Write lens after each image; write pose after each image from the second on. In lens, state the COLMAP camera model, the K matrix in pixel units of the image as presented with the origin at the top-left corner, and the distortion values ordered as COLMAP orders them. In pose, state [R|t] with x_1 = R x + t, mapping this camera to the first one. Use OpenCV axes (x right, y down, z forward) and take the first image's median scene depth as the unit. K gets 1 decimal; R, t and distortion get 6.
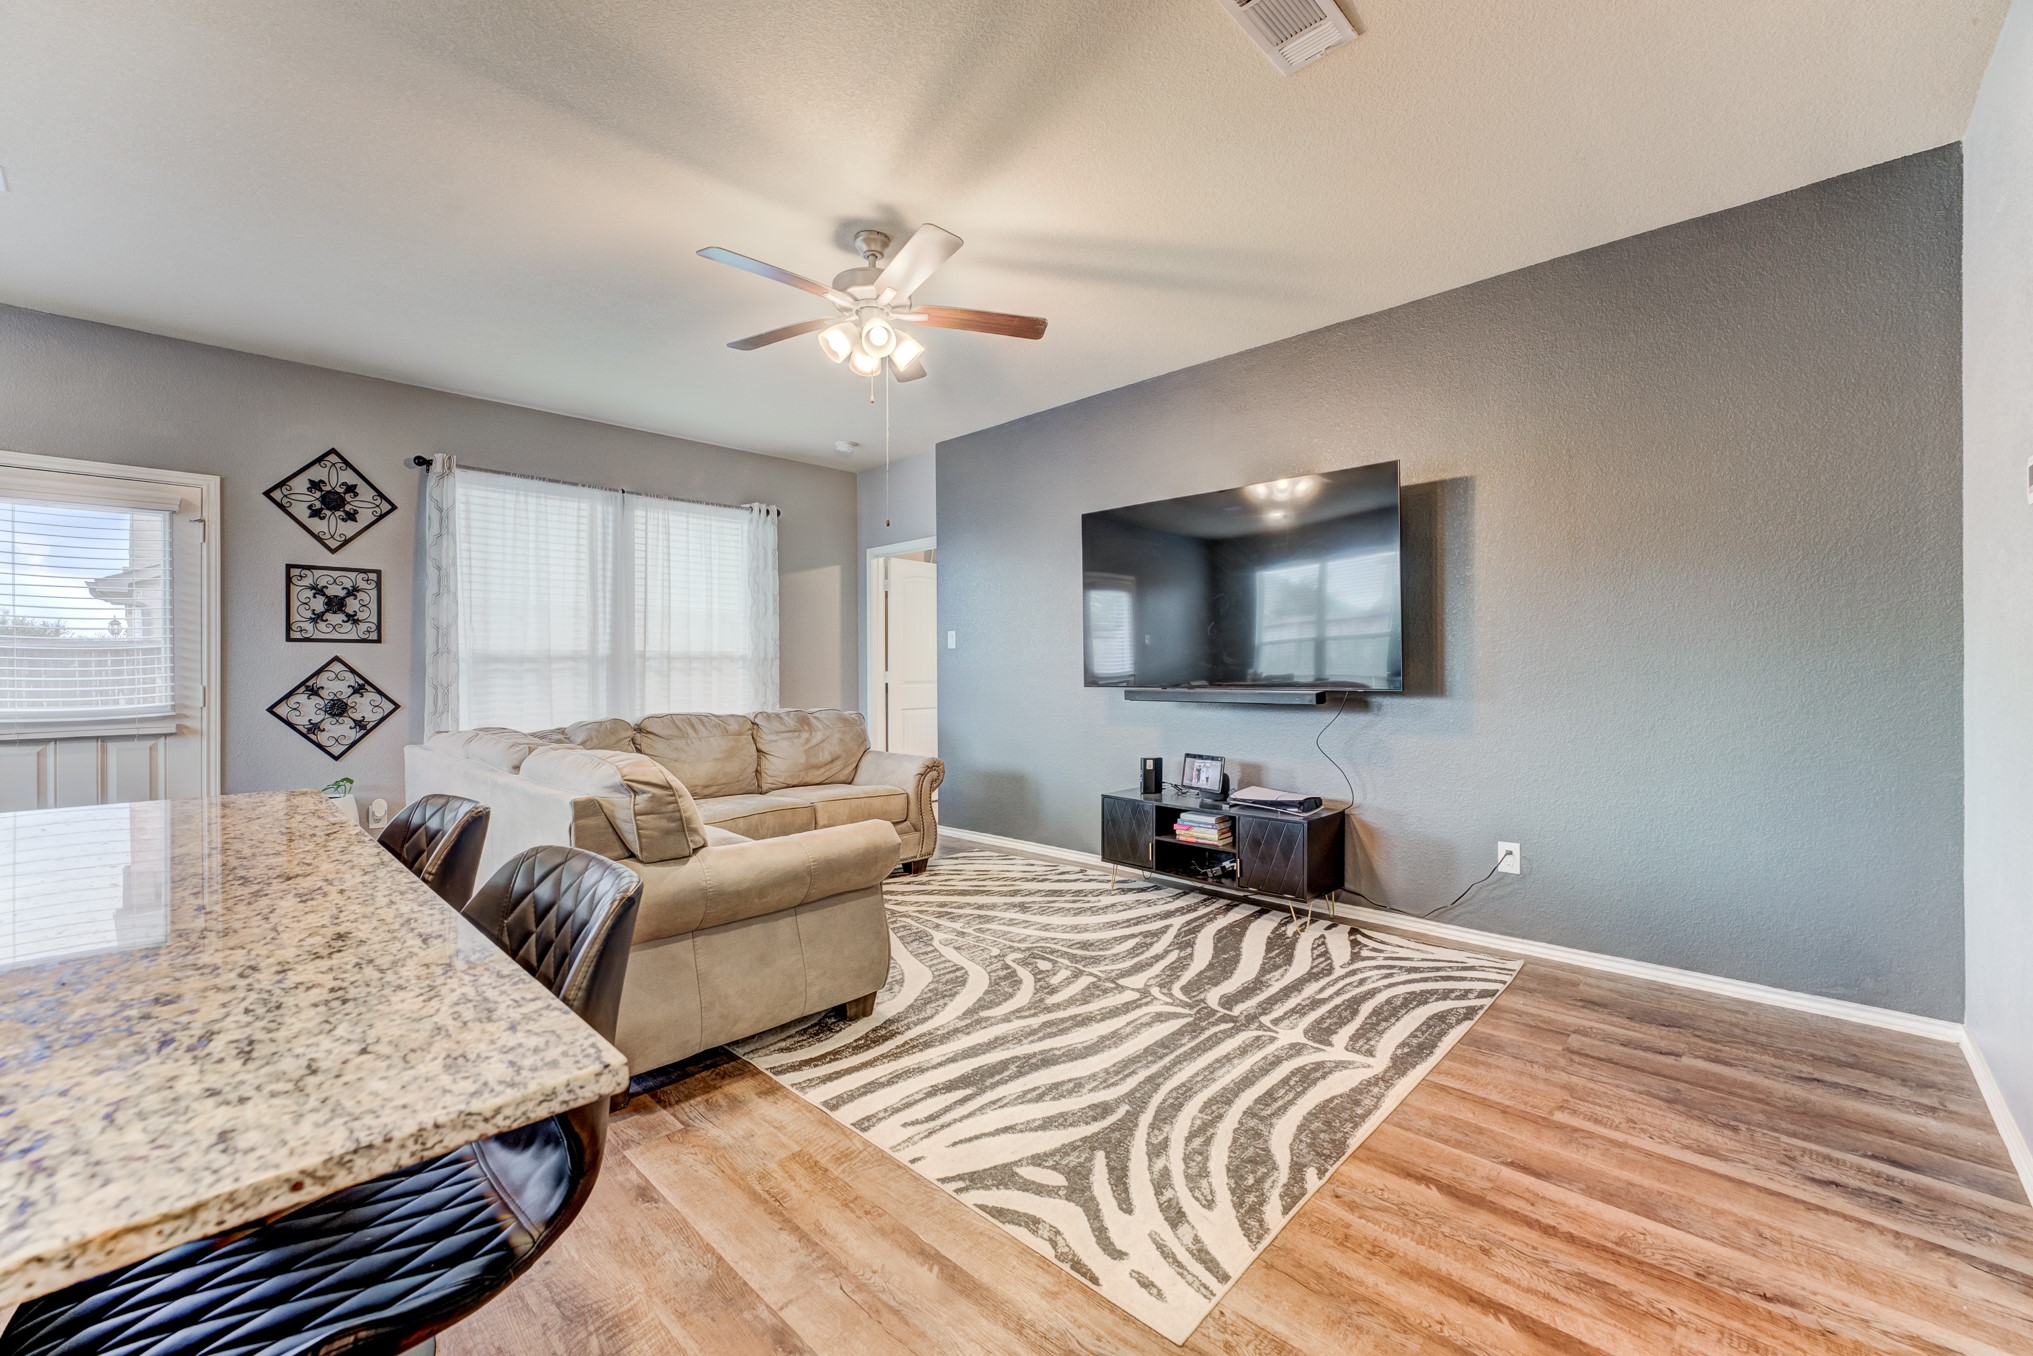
lens RADIAL K [[820.6, 0, 1016.6], [0, 820.6, 666.4], [0, 0, 1]] dist [-0.019784, 0.003176]
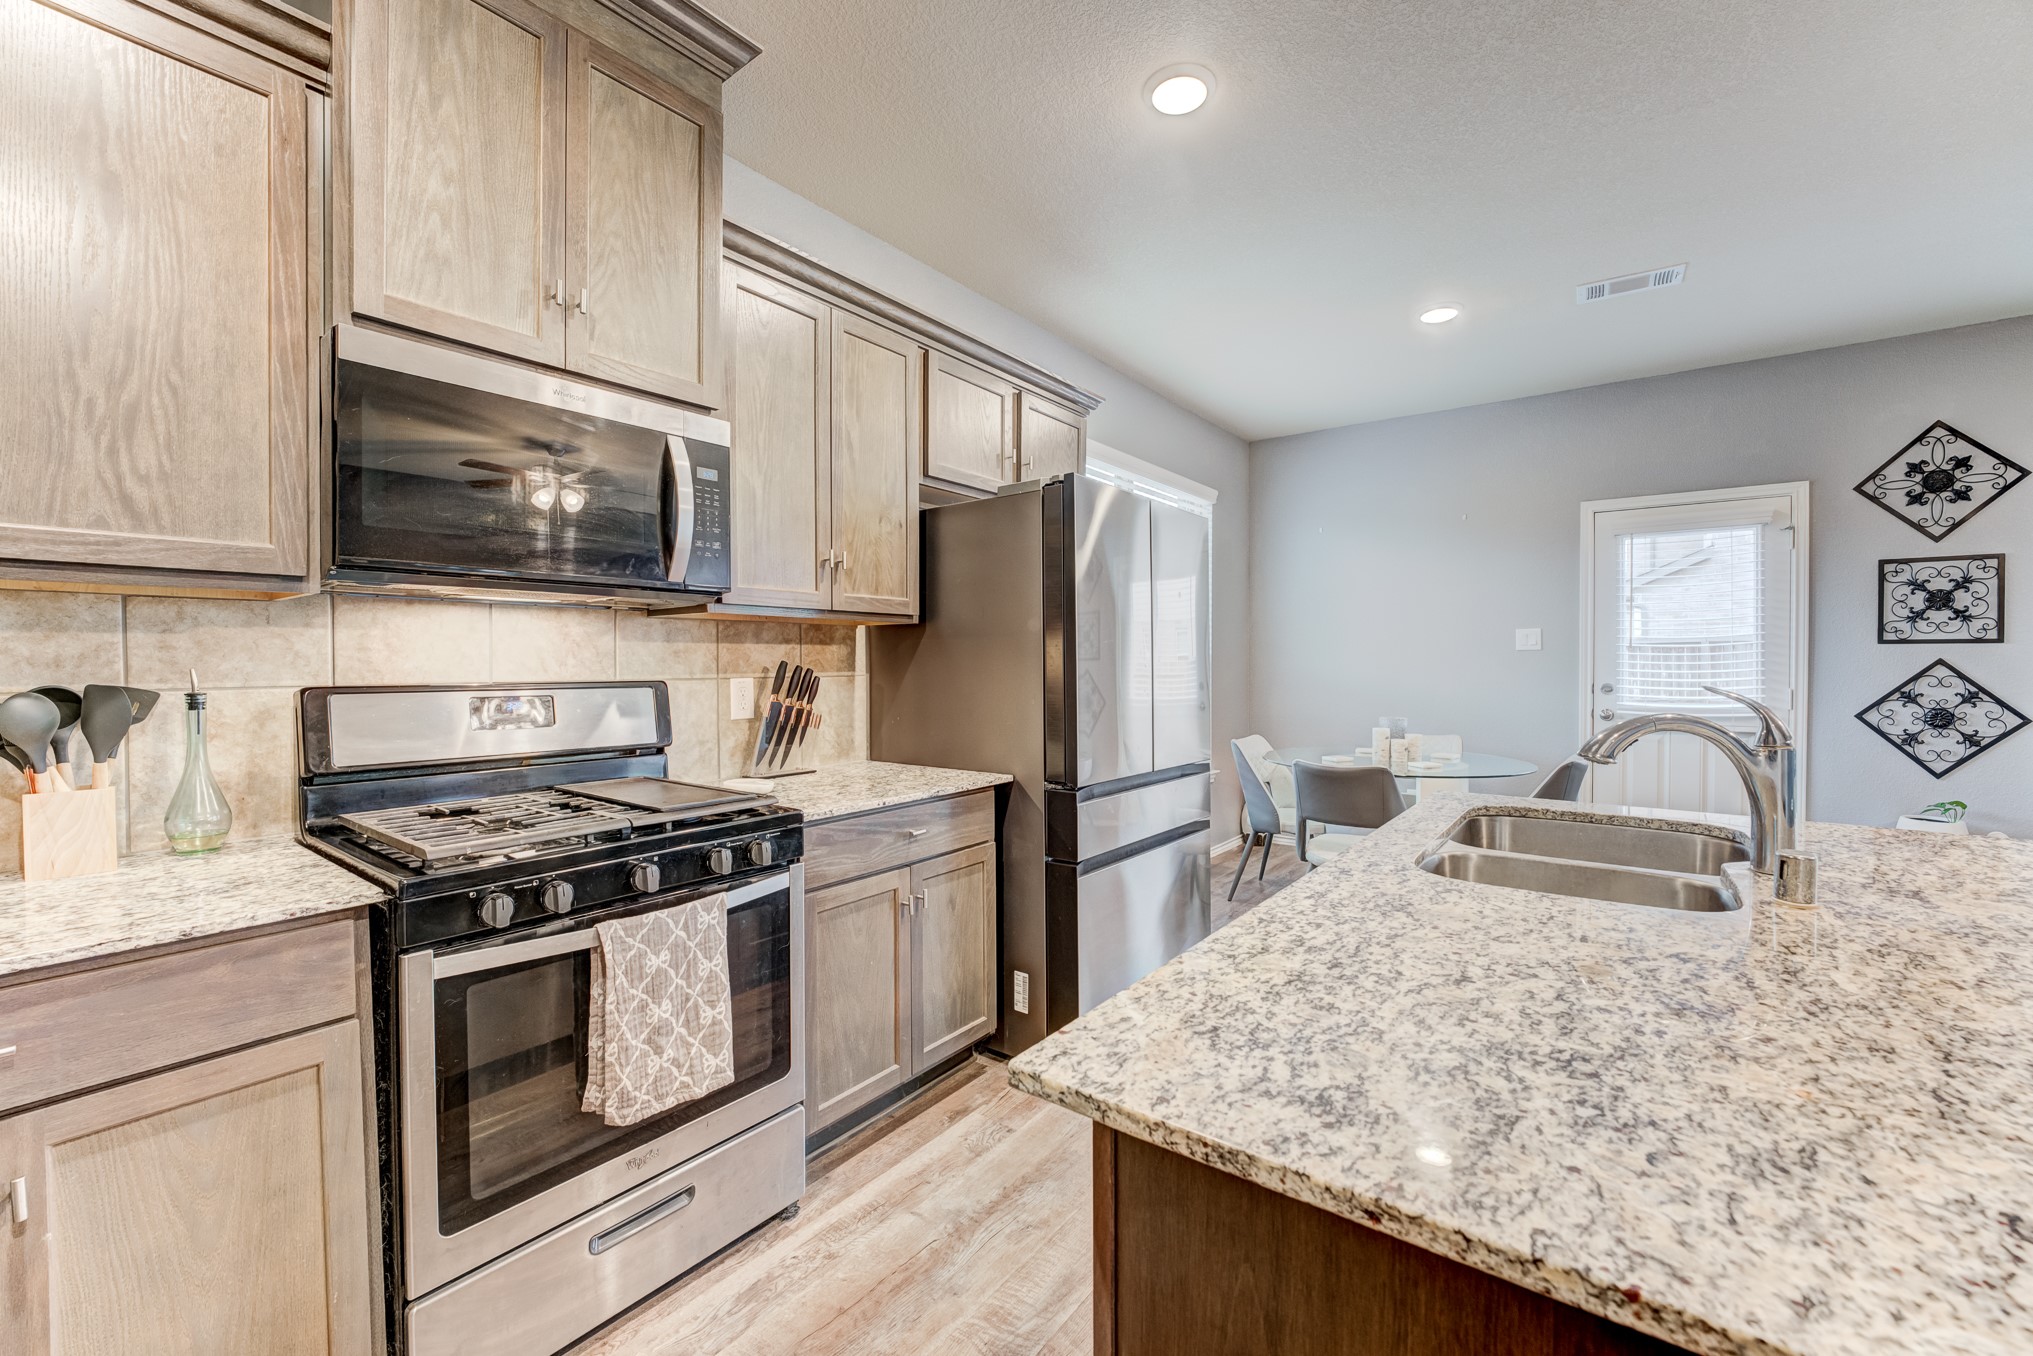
lens RADIAL K [[821.7, 0, 1016.3], [0, 821.7, 673.9], [0, 0, 1]] dist [-0.023990, 0.006167]
pose [[0.116248, 0.019400, -0.993031, -0.098512], [0.003103, 0.999797, 0.019896, -0.017766], [0.993215, -0.005395, 0.116164, -0.091919]]
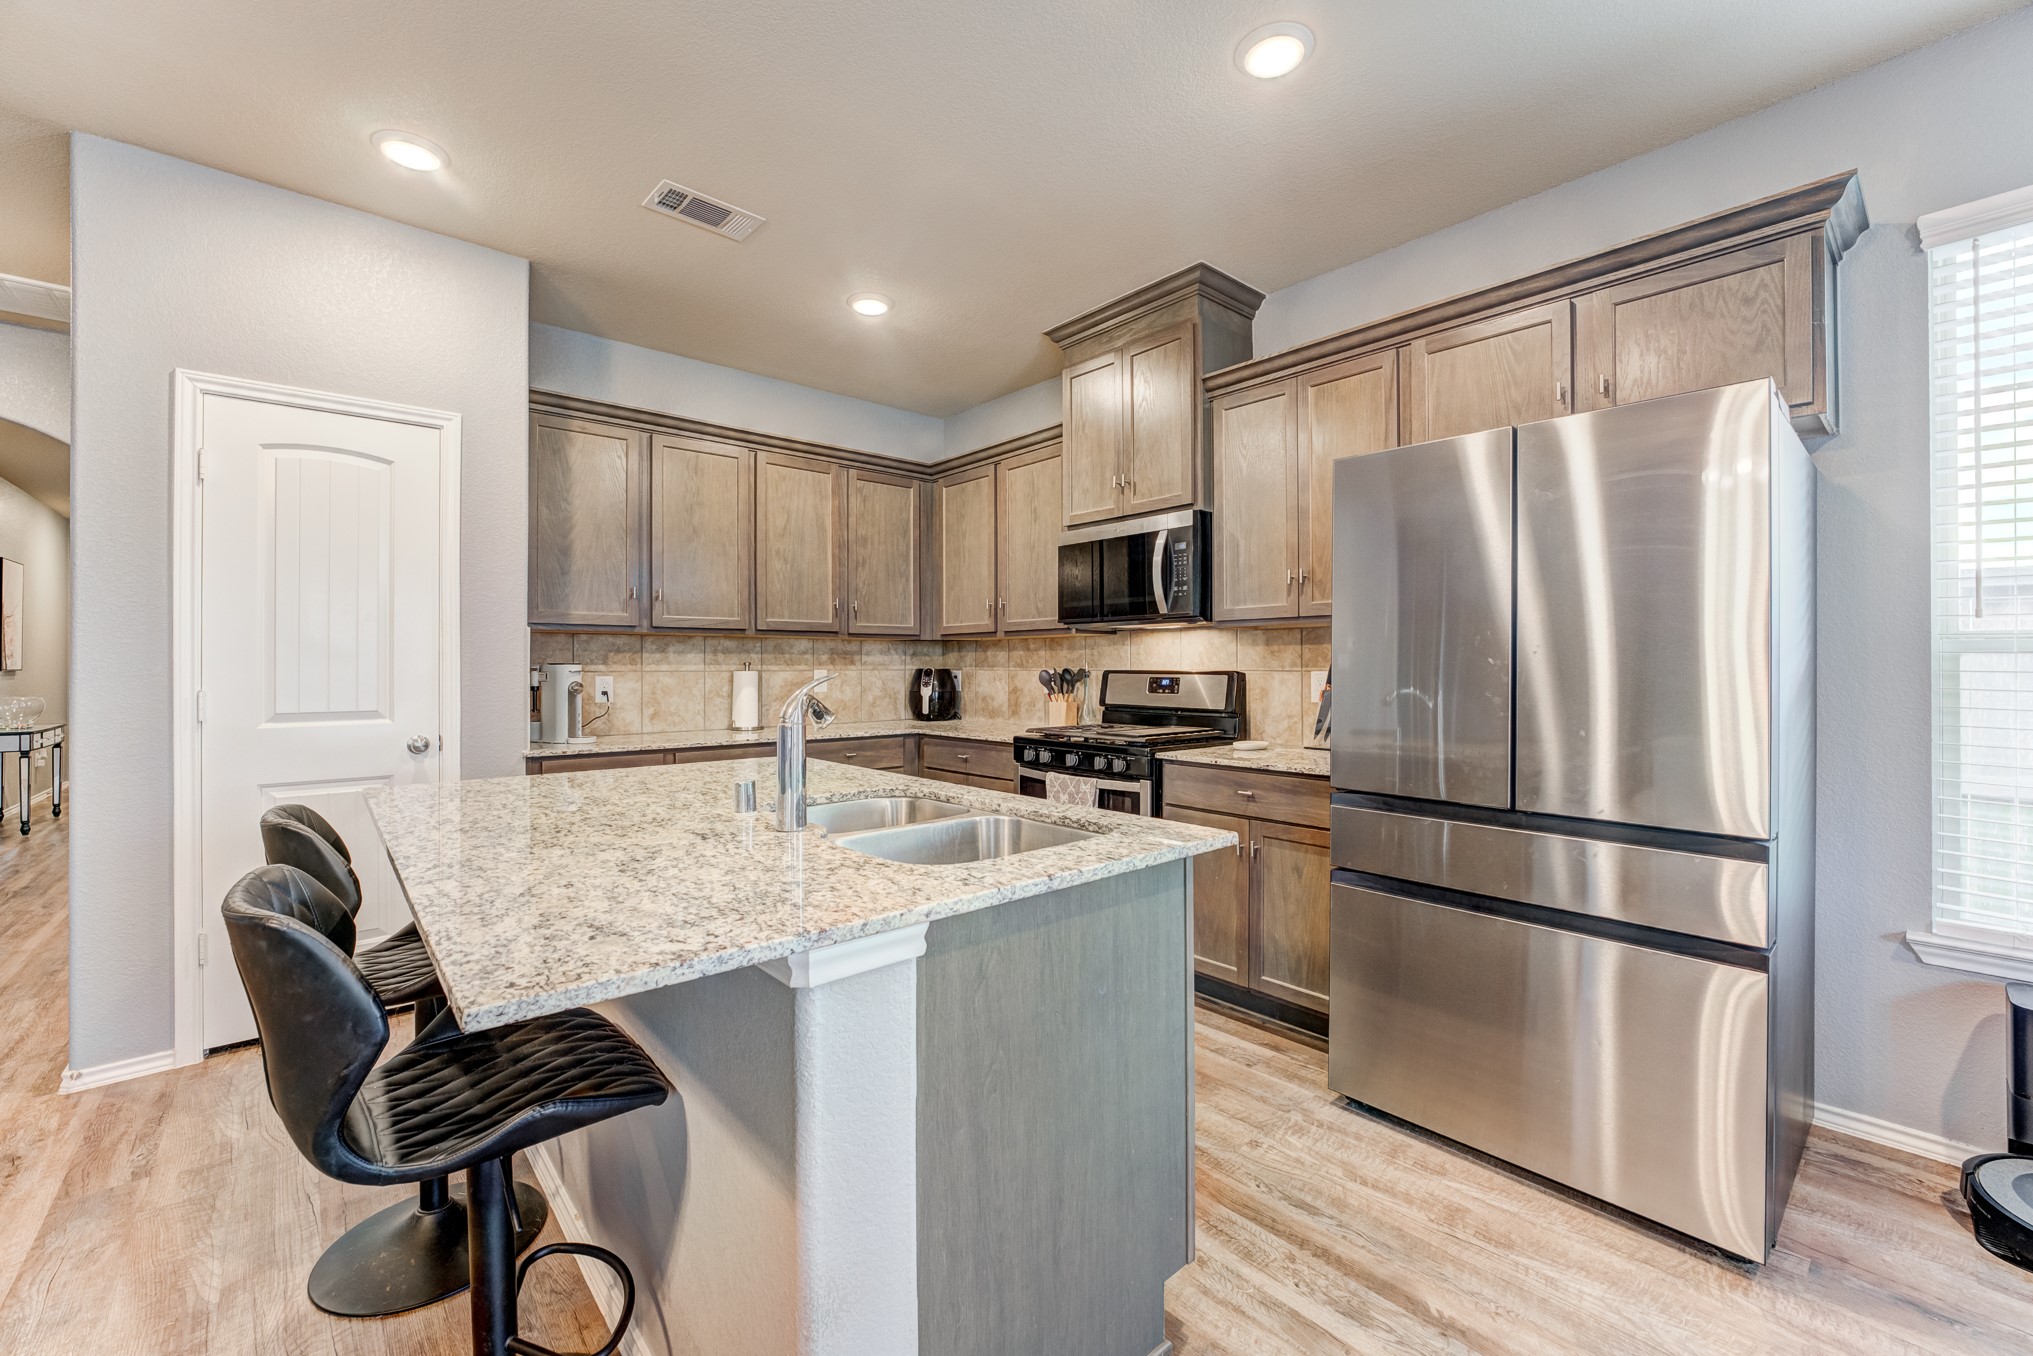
lens RADIAL K [[822.3, 0, 1015.7], [0, 822.3, 662.2], [0, 0, 1]] dist [-0.016533, 0.002759]
pose [[-0.996593, 0.006838, 0.082188, -0.495780], [0.006254, 0.999953, -0.007358, -0.007784], [-0.082234, -0.006819, -0.996590, 0.583596]]
